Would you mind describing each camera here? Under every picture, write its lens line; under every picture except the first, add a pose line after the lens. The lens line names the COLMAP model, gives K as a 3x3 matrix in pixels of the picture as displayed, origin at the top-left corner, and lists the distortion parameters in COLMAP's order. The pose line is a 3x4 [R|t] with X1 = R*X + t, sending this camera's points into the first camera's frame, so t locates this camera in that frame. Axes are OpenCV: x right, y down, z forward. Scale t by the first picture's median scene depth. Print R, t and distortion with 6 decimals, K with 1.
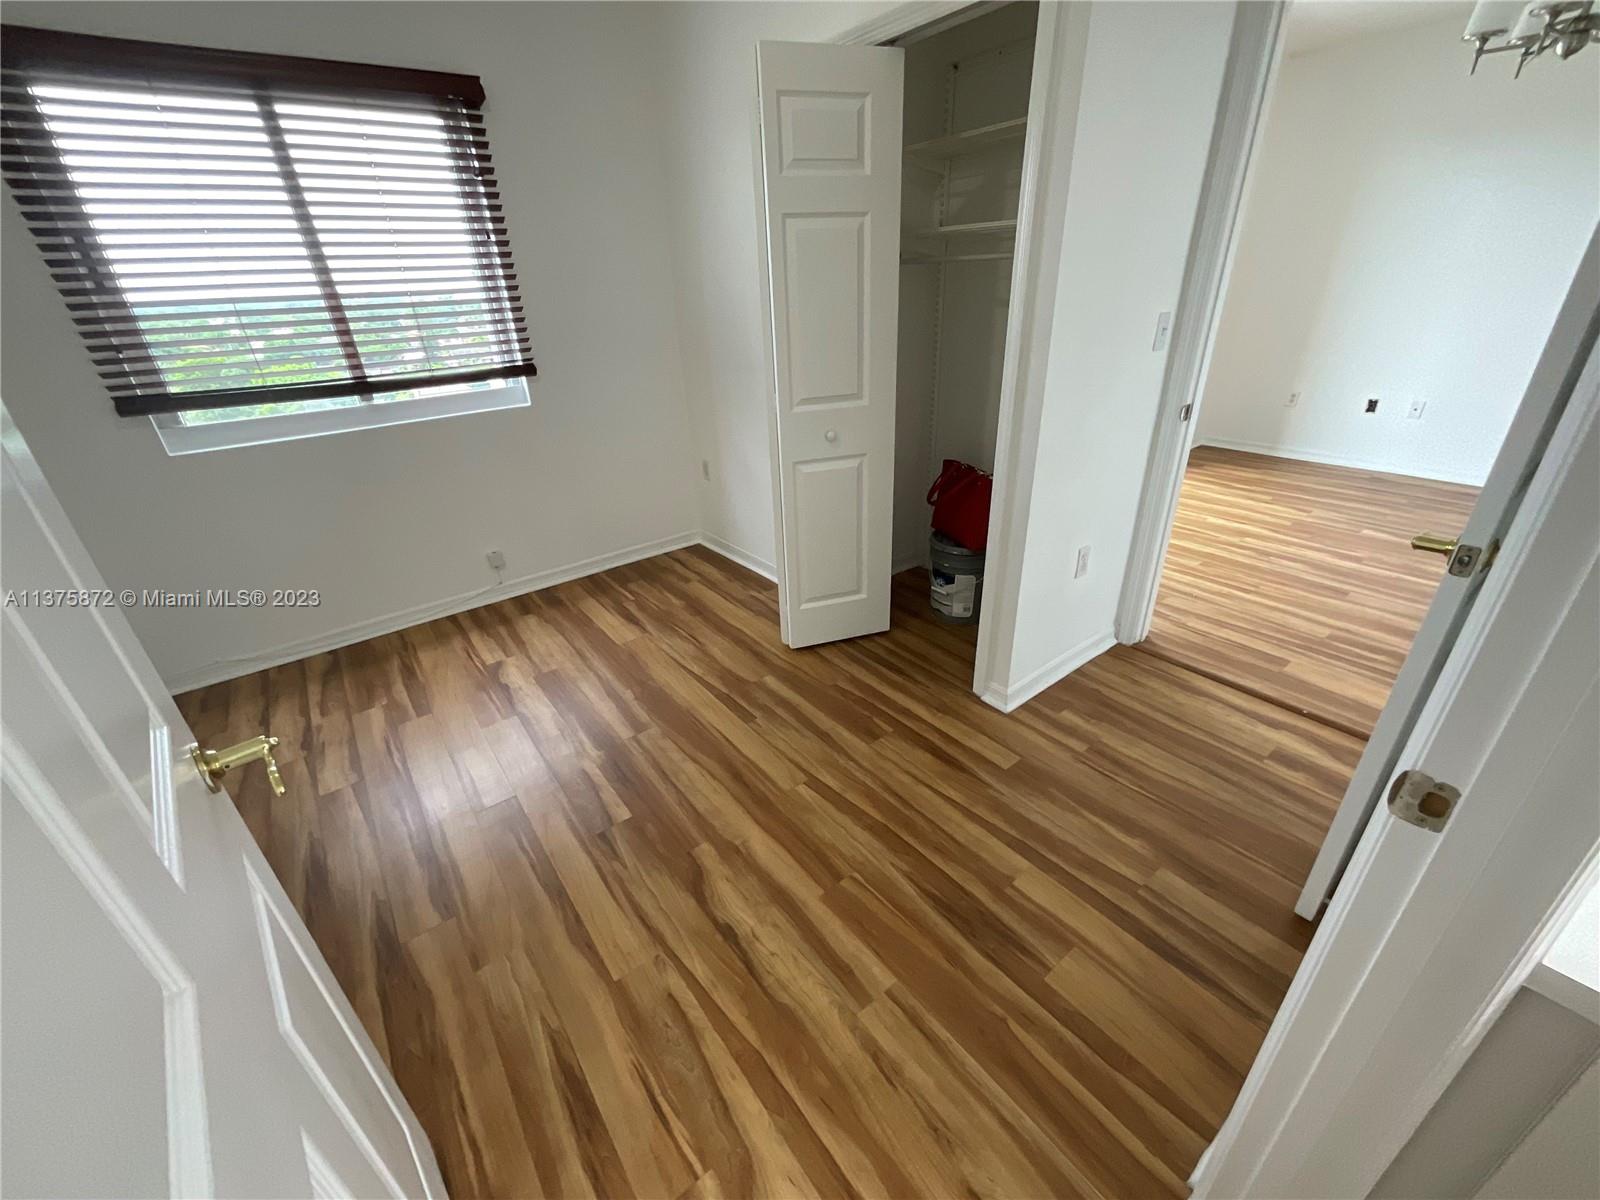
lens RADIAL K [[646.4, 0, 801.5], [0, 646.4, 601.1], [0, 0, 1]] dist [0.001821, 0.000001]
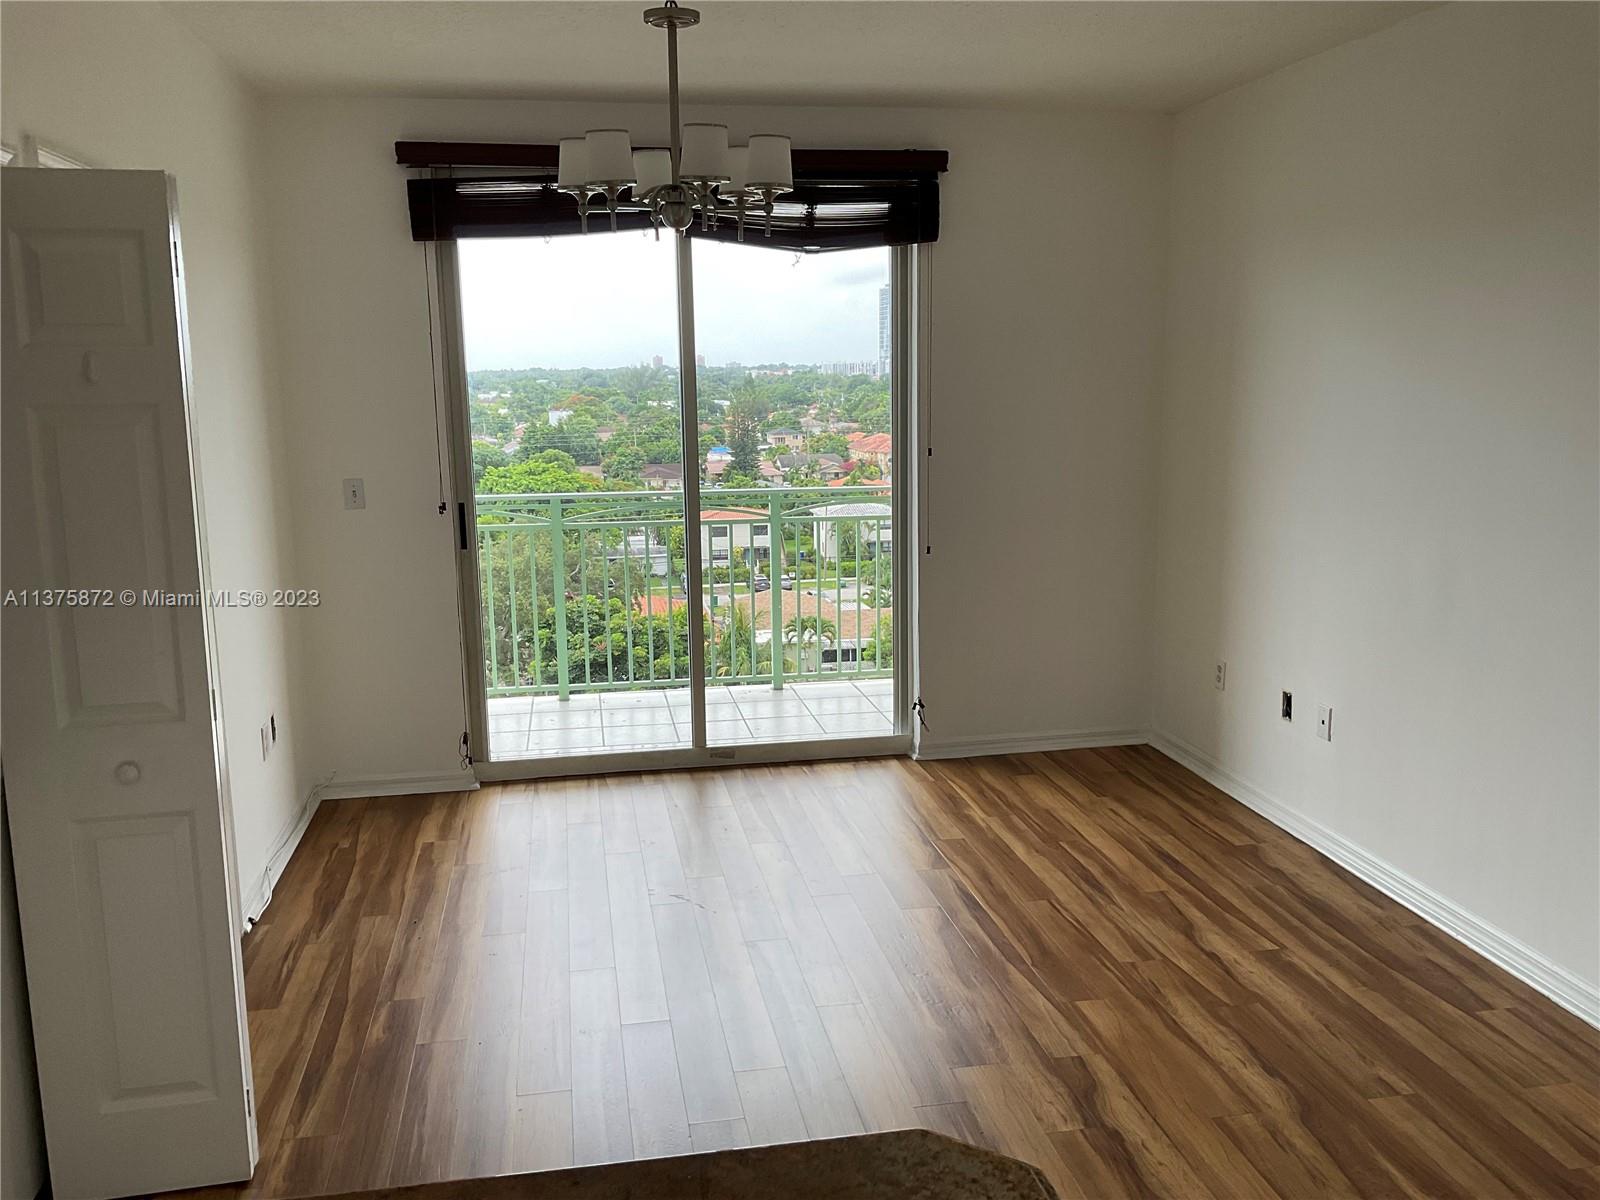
lens RADIAL K [[1320.4, 0, 791.8], [0, 1320.4, 603.5], [0, 0, 1]] dist [0.080173, -0.141111]
pose [[0.888801, 0.108336, -0.445305, 1.290747], [-0.224058, 0.950338, -0.216001, -0.091093], [0.399790, 0.291756, 0.868934, -0.081931]]
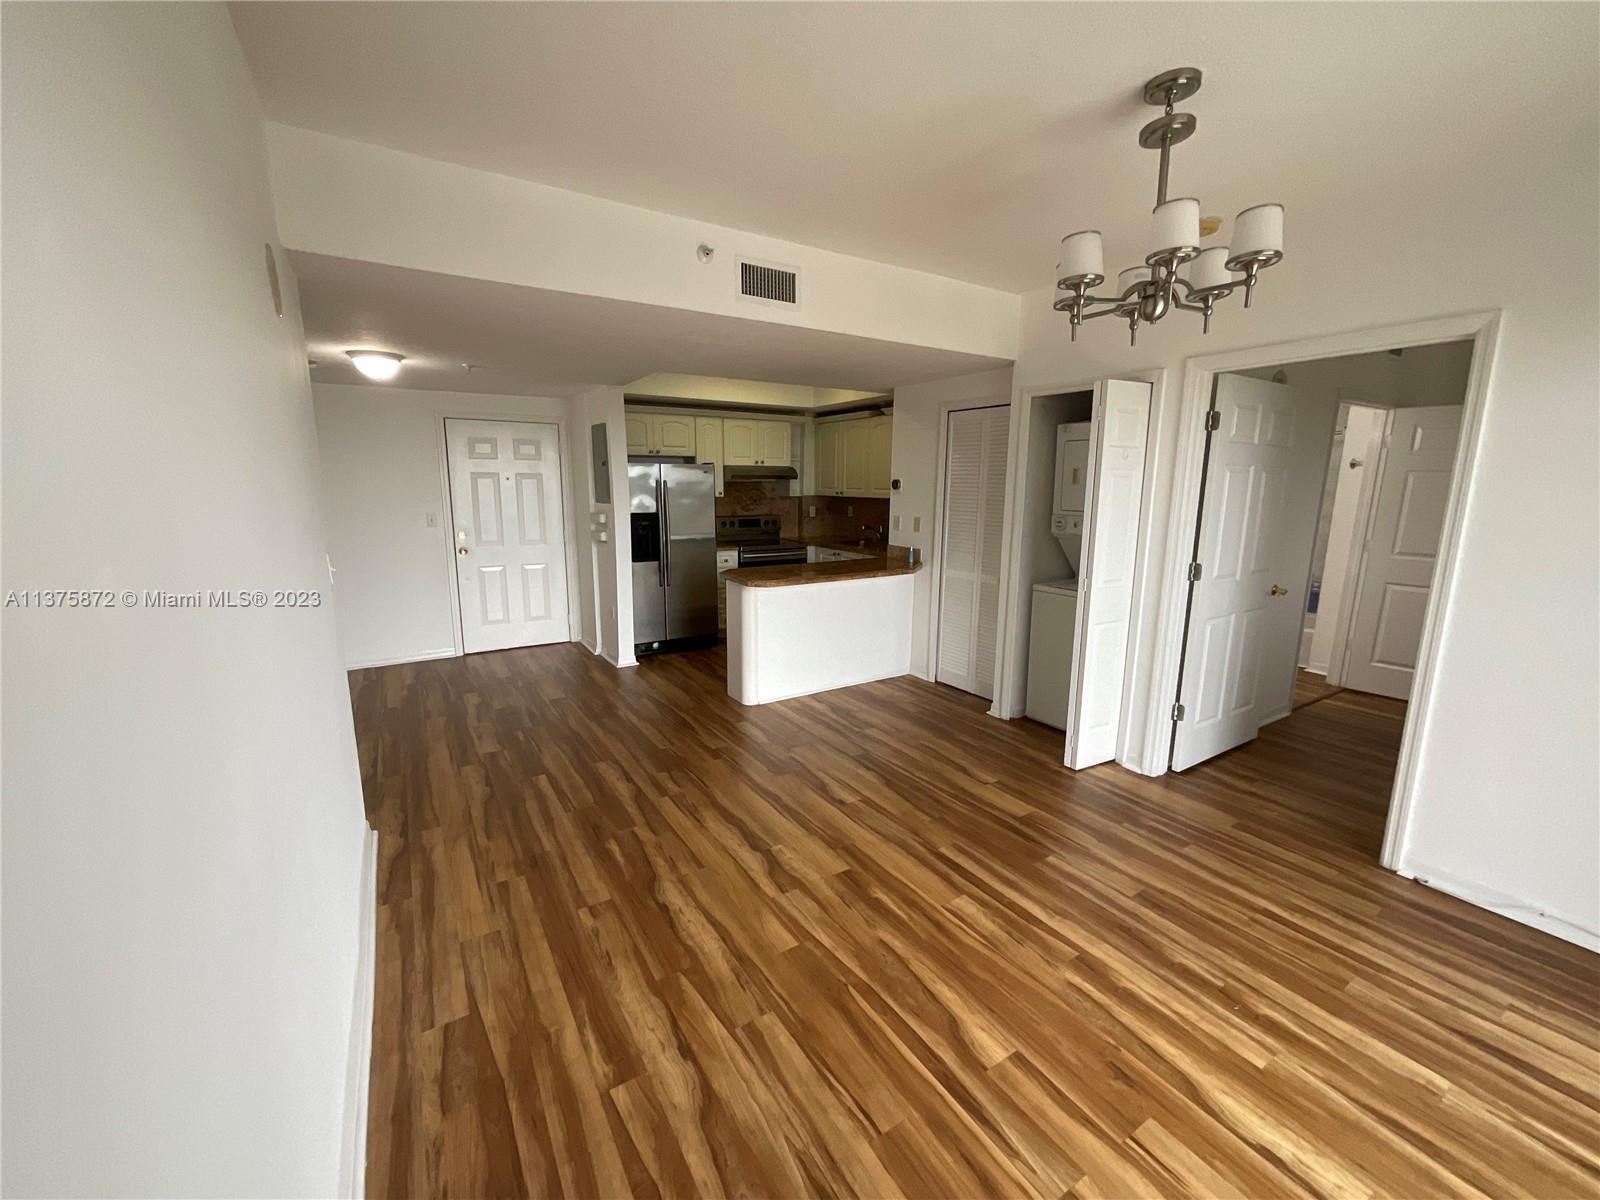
lens RADIAL K [[646.4, 0, 801.5], [0, 646.4, 601.1], [0, 0, 1]] dist [0.001821, 0.000001]
pose [[-0.995534, 0.018366, 0.092603, 1.005261], [0.070301, 0.798908, 0.597331, -0.696554], [-0.063010, 0.601173, -0.796631, 1.235113]]
